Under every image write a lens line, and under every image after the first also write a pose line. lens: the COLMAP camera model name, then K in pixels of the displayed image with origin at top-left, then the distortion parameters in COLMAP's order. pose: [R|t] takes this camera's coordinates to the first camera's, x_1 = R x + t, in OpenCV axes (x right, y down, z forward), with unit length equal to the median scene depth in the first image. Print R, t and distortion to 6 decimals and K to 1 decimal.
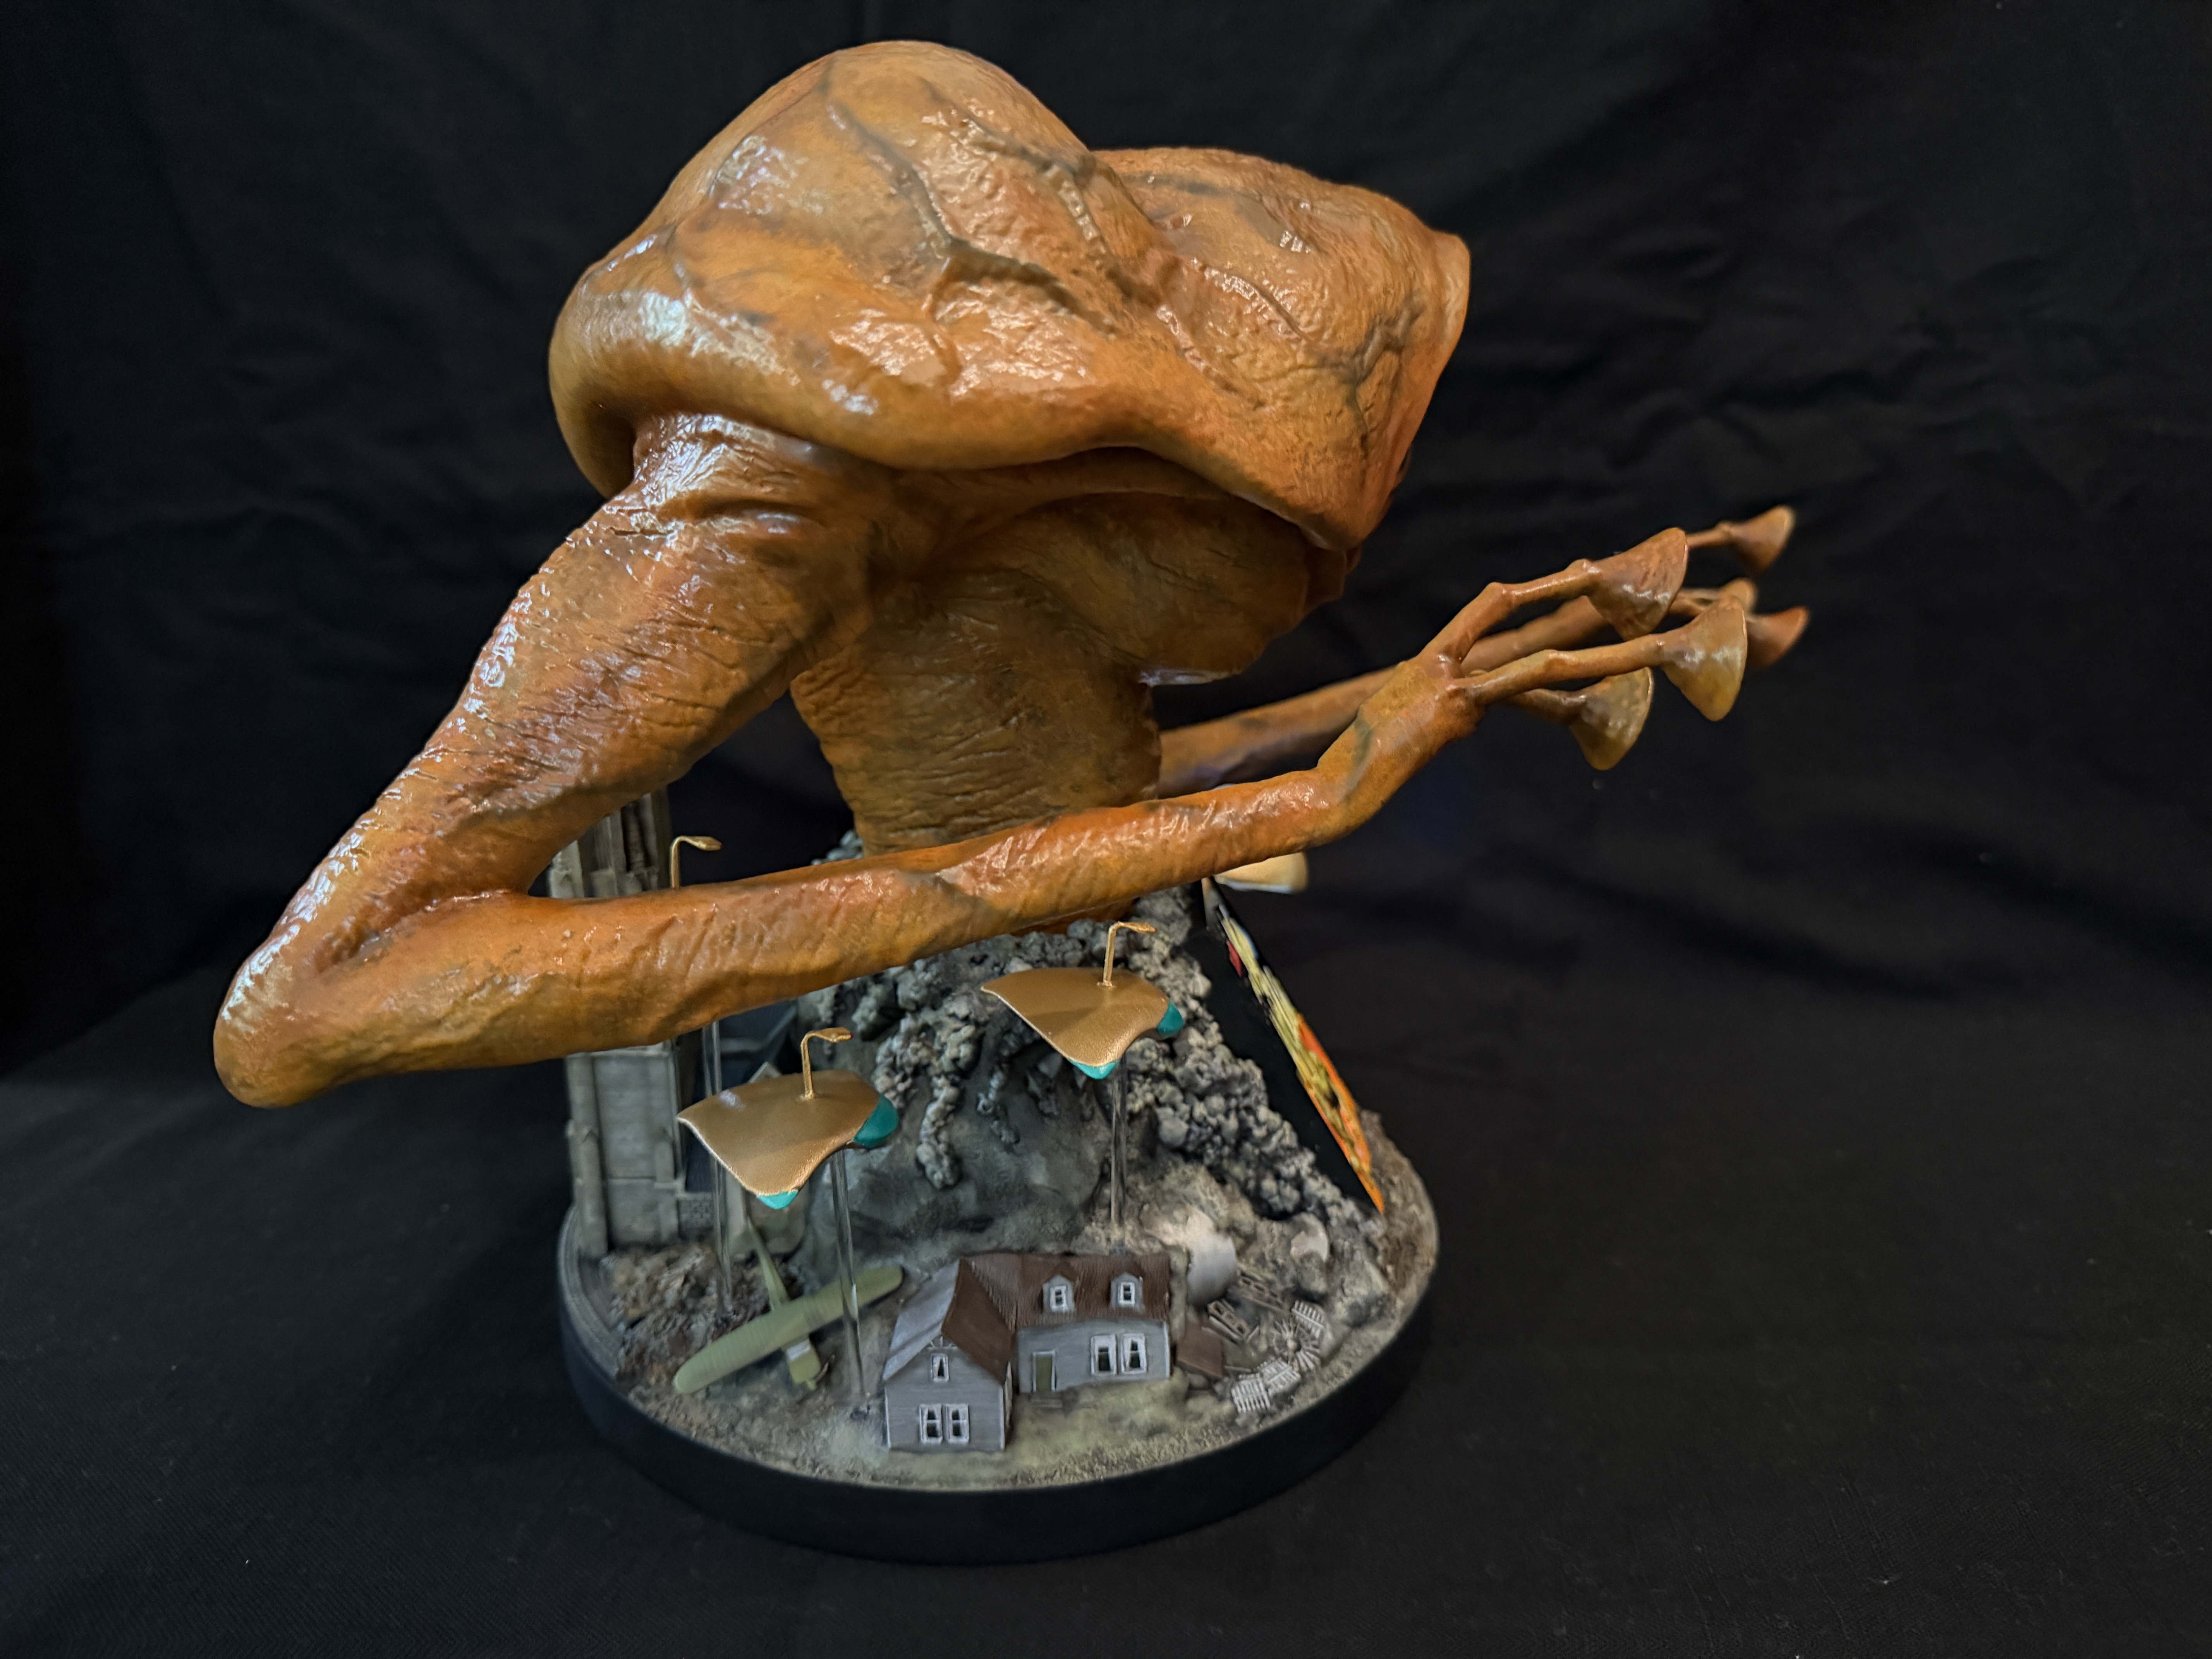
lens RADIAL K [[1578.2, 0, 1117.6], [0, 1578.2, 833.7], [0, 0, 1]] dist [0.140582, -0.336556]
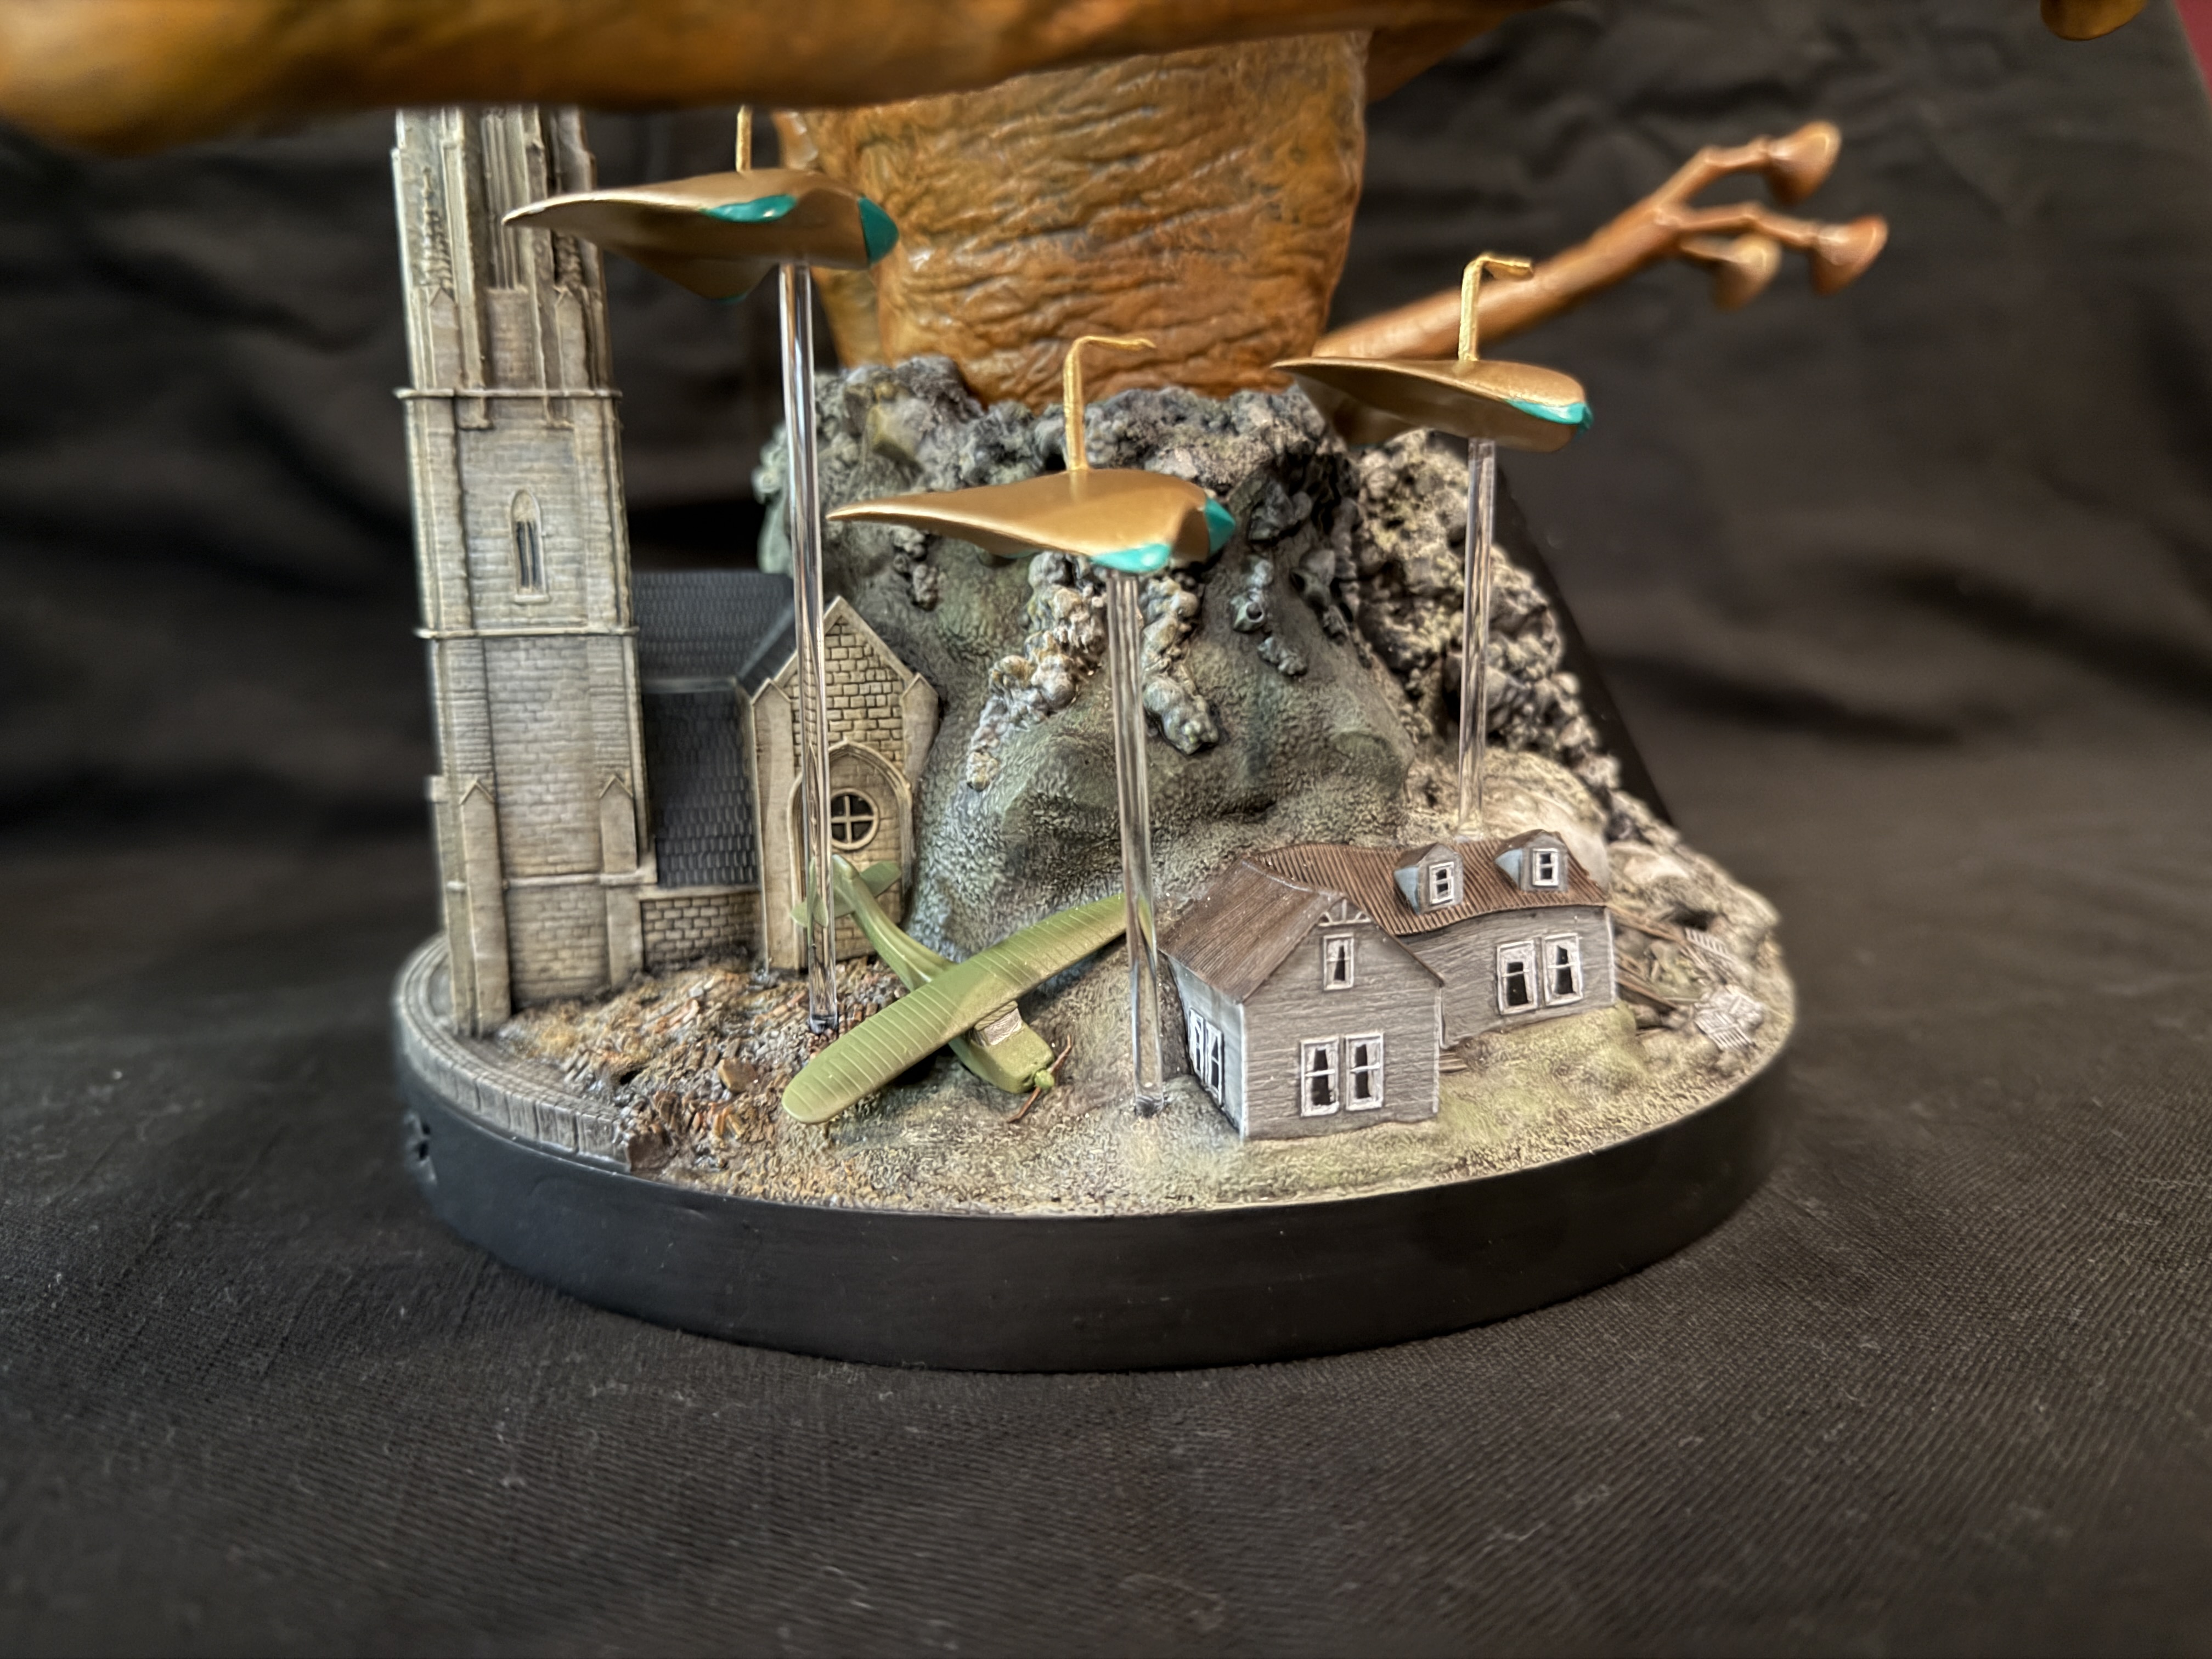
lens RADIAL K [[1621.5, 0, 1106.0], [0, 1621.5, 829.5], [0, 0, 1]] dist [0.098678, -0.210299]
pose [[0.955974, -0.063170, 0.286570, -0.313478], [0.092033, 0.991826, -0.088381, 0.299237], [-0.278645, 0.110864, 0.953974, 0.434773]]
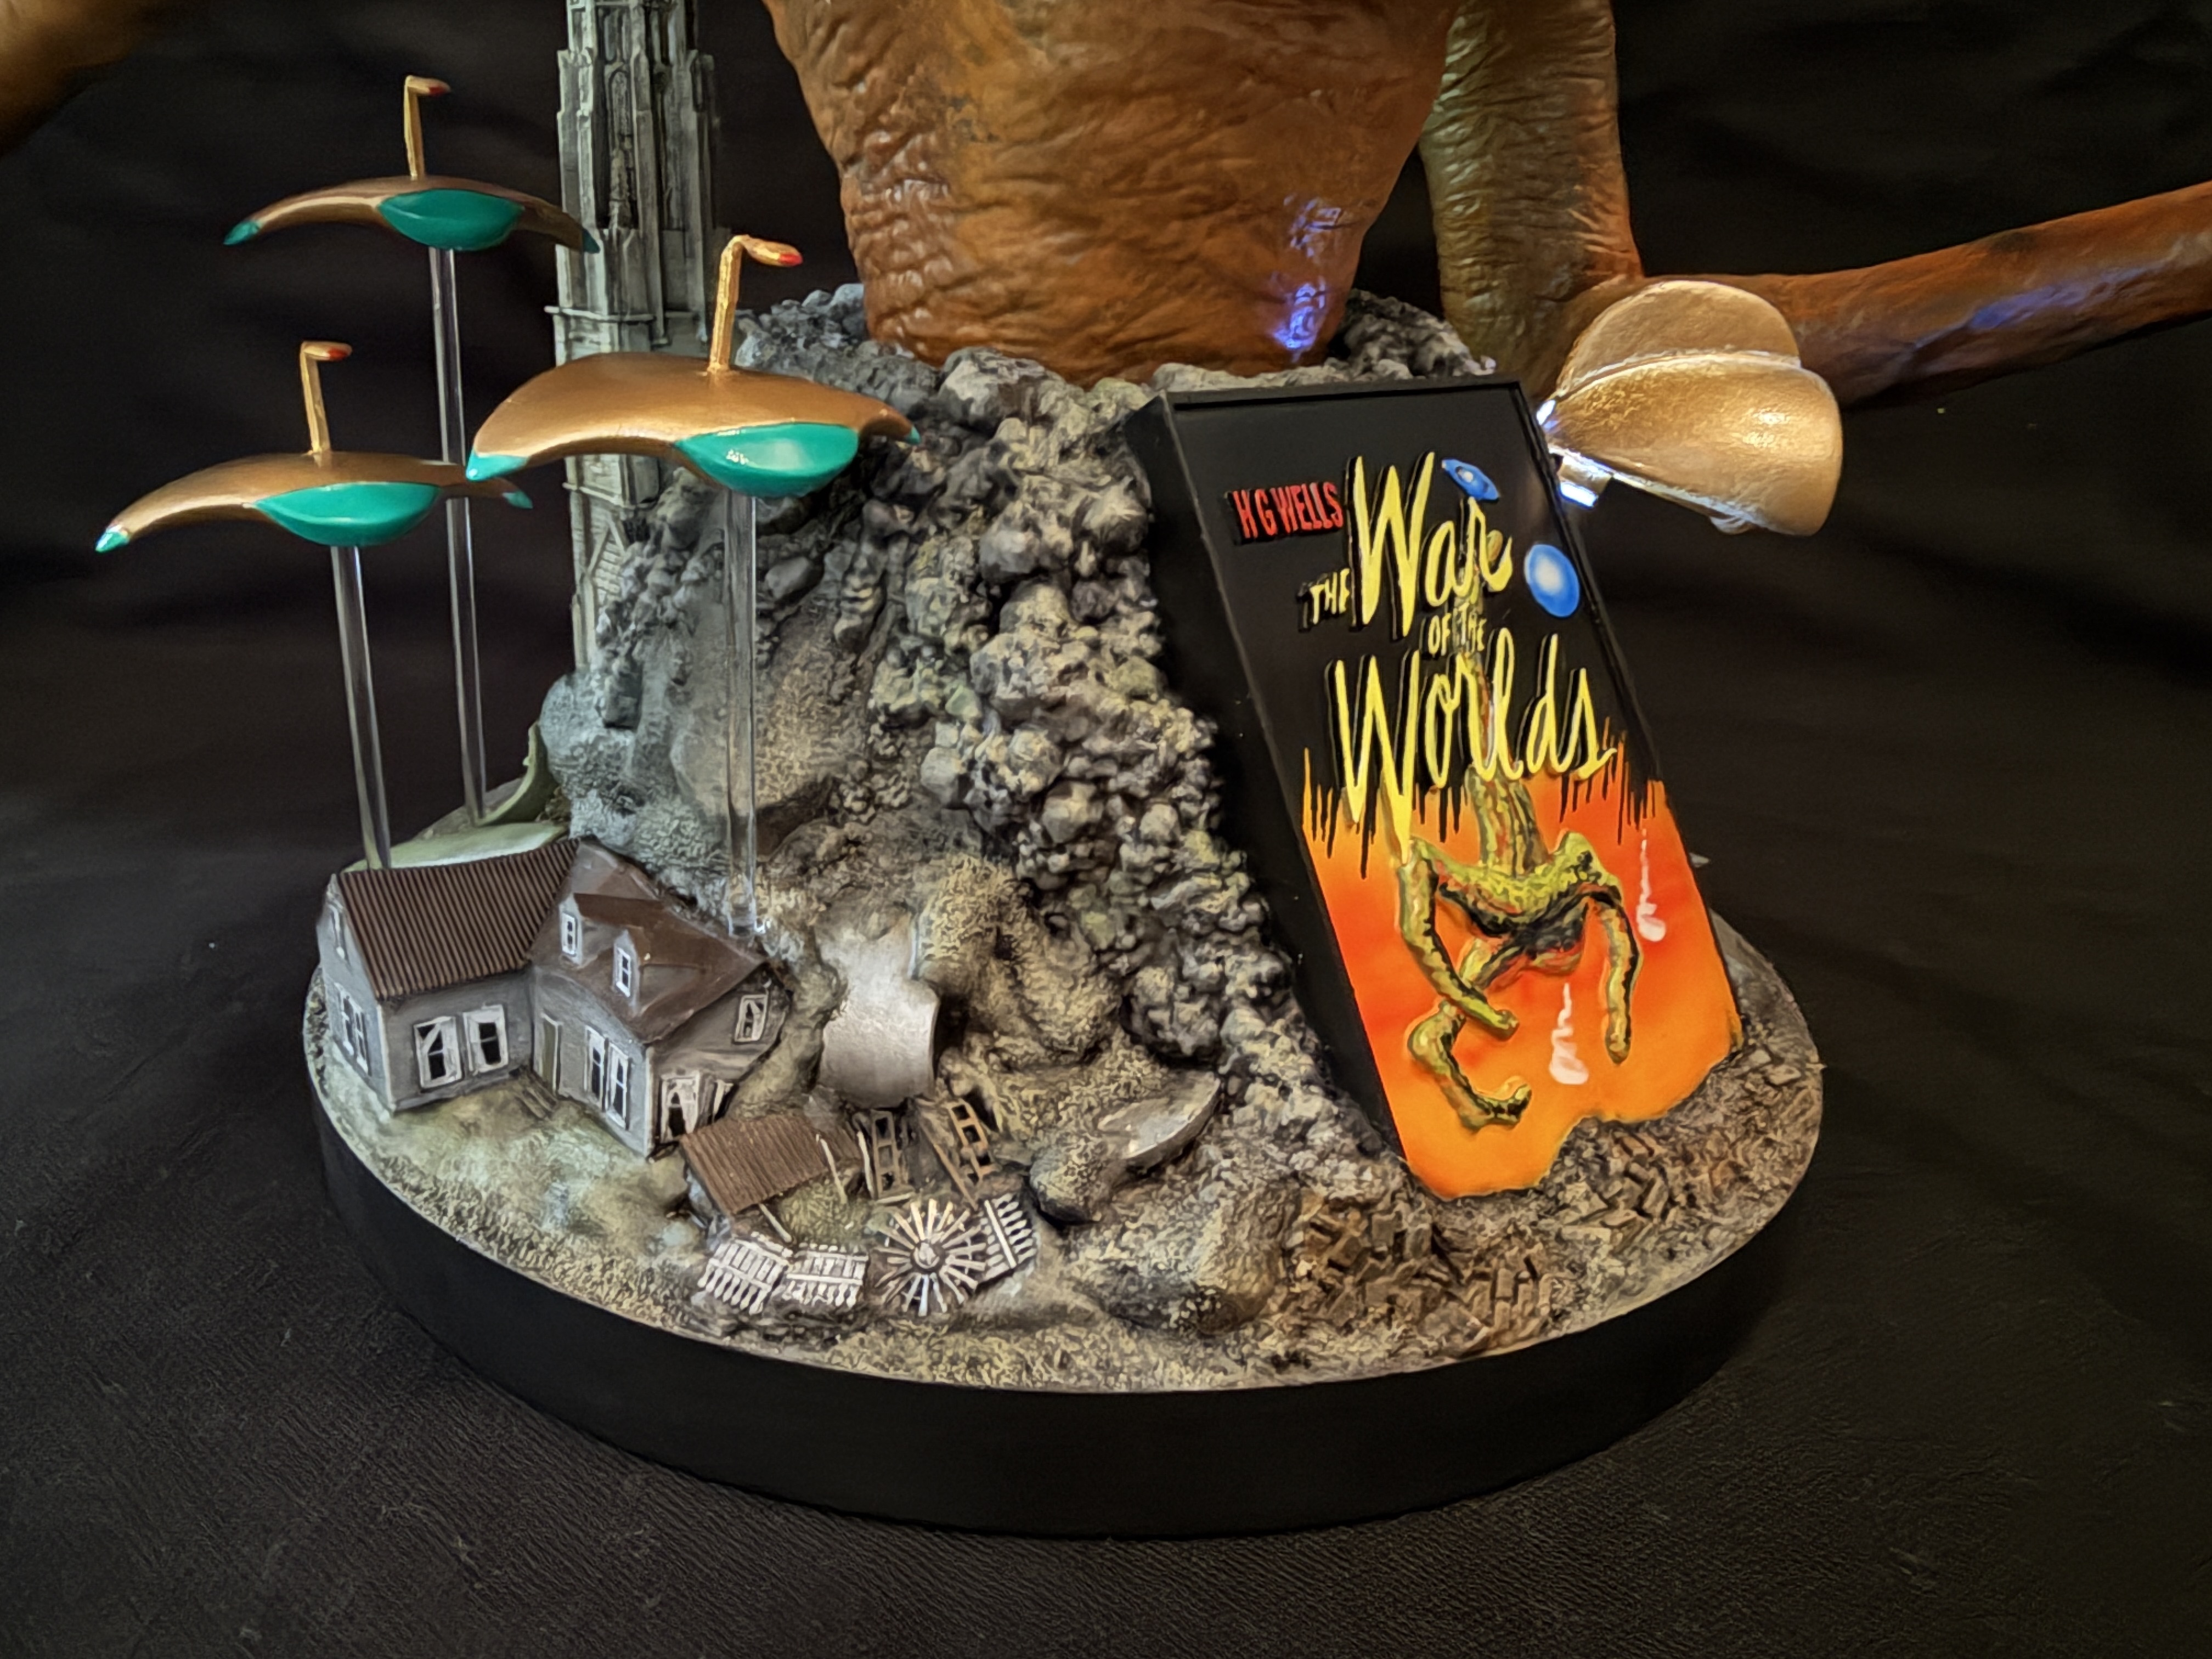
lens RADIAL K [[1556.1, 0, 931.3], [0, 1556.1, 832.9], [0, 0, 1]] dist [0.005121, -0.000157]
pose [[0.621071, 0.301051, -0.723629, 0.403602], [-0.248326, 0.951303, 0.182638, 0.121930], [0.743374, 0.066265, 0.665585, 0.697271]]
